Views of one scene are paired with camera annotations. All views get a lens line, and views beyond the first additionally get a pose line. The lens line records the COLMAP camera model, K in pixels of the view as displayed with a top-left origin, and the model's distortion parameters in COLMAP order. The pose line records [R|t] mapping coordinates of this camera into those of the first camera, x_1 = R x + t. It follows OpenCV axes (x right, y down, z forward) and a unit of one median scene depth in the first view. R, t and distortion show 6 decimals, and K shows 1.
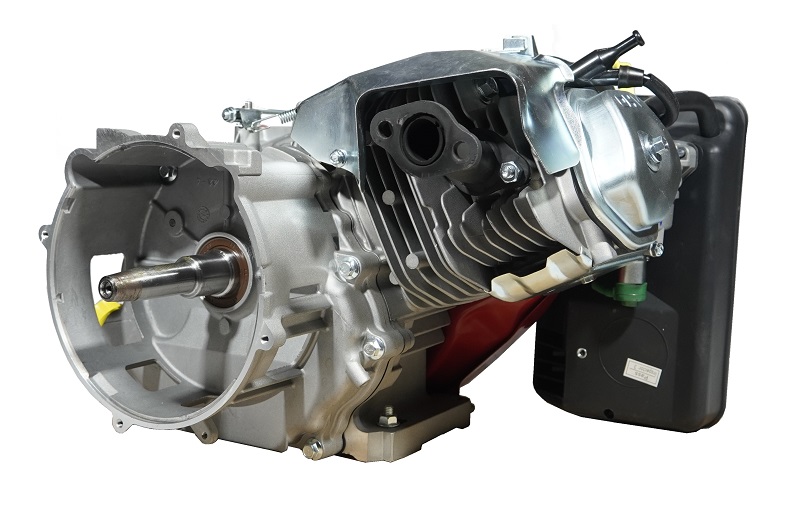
lens RADIAL K [[650.7, 0, 400.0], [0, 650.7, 261.5], [0, 0, 1]] dist [-0.005915, -0.003134]
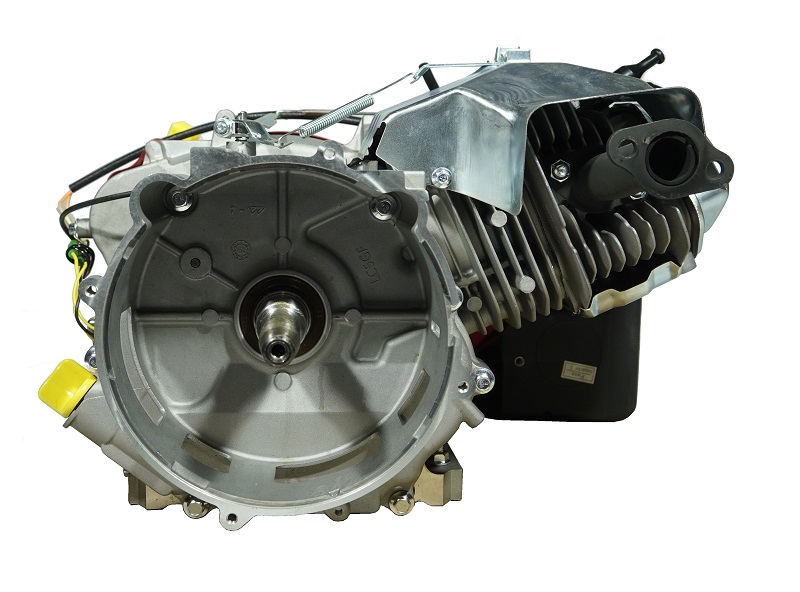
lens RADIAL K [[681.7, 0, 400.0], [0, 681.7, 296.0], [0, 0, 1]] dist [-0.007894, 0.002567]
pose [[0.923096, -0.089809, 0.373935, -0.448061], [0.079066, 0.995898, 0.044005, -0.036839], [-0.376353, -0.011055, 0.926410, 0.127955]]
